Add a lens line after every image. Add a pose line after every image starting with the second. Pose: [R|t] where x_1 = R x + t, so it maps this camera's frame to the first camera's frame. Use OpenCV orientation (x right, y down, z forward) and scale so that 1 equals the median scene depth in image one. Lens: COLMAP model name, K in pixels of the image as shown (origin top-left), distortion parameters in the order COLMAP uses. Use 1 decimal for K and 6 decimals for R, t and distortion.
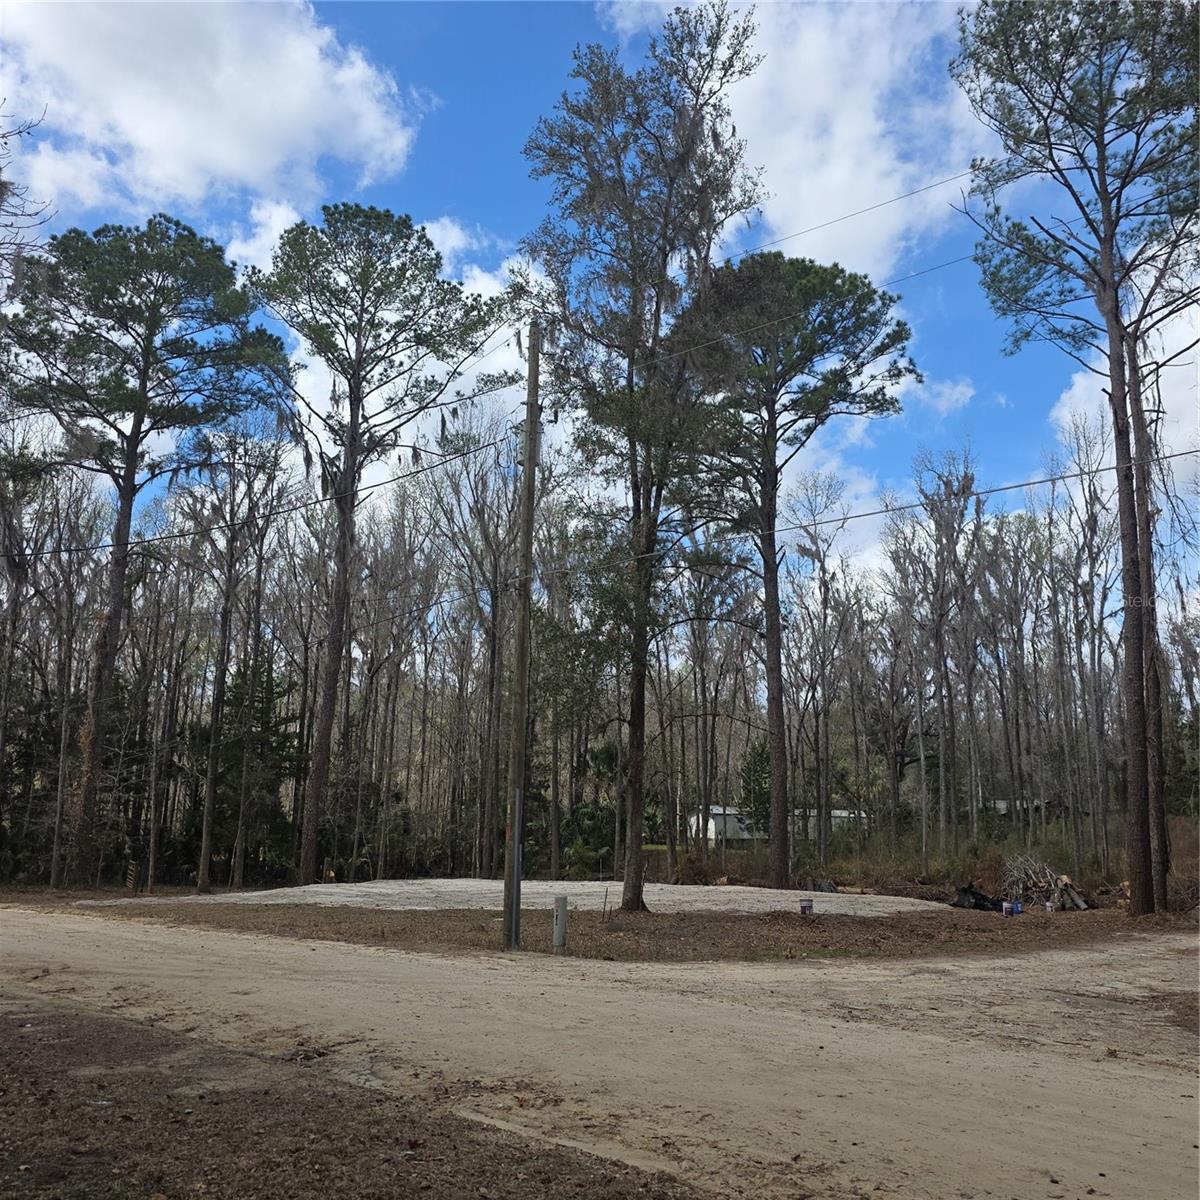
lens RADIAL K [[1126.7, 0, 600.0], [0, 1126.7, 600.0], [0, 0, 1]] dist [0.015698, 0.003570]
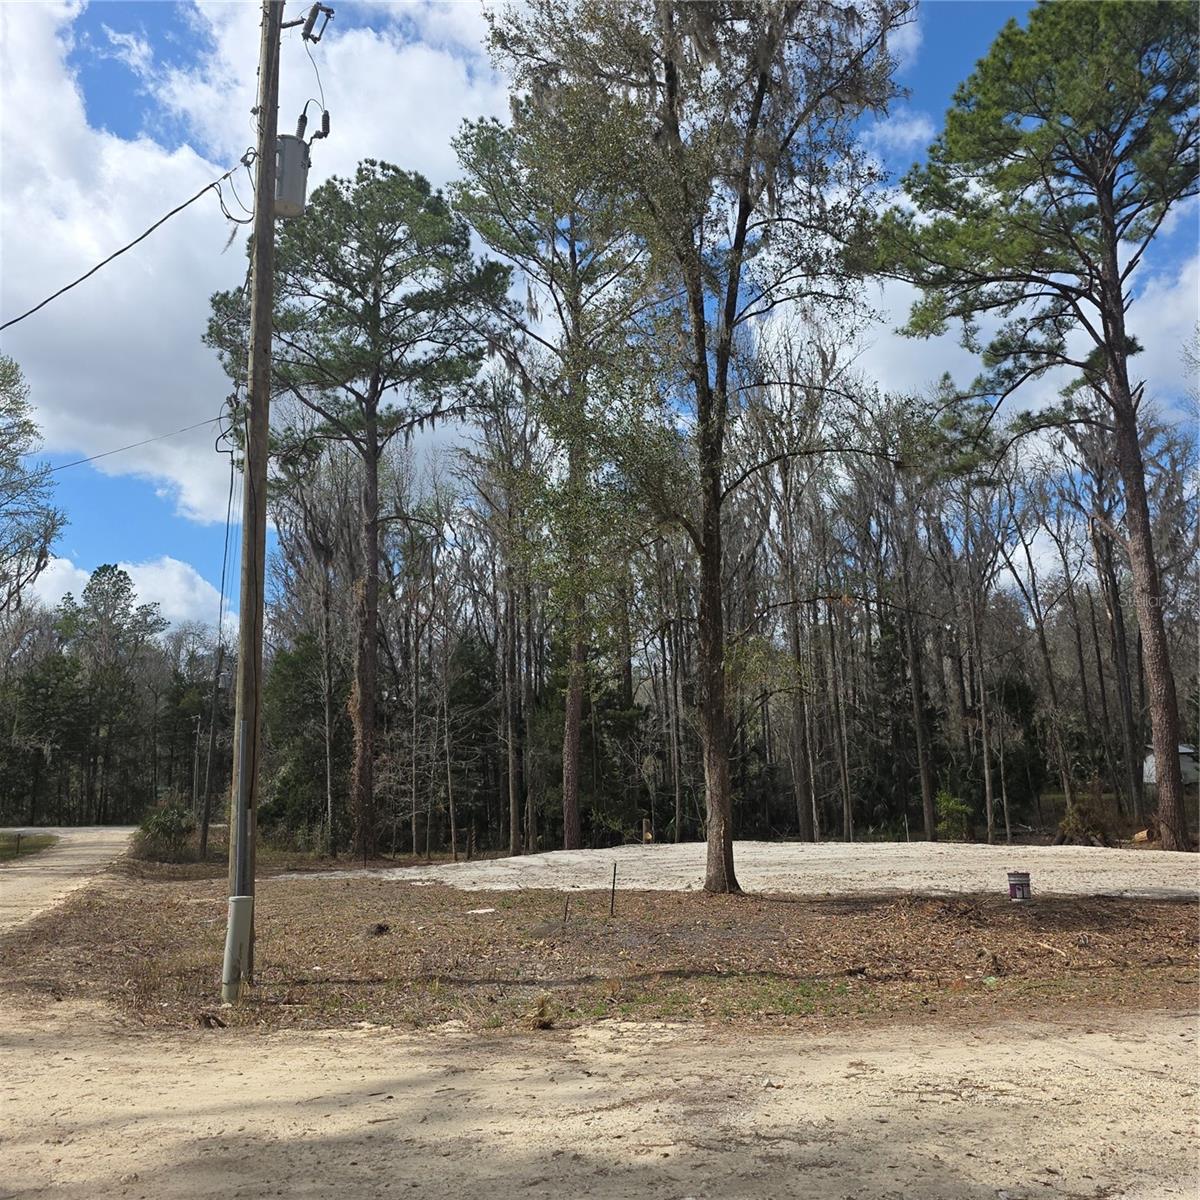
lens RADIAL K [[1086.6, 0, 614.6], [0, 1086.6, 622.0], [0, 0, 1]] dist [0.054760, -0.028866]
pose [[0.902660, -0.103063, -0.417832, 0.149556], [0.123088, 0.992170, 0.021184, 0.053067], [0.412377, -0.070553, 0.908277, 0.219993]]
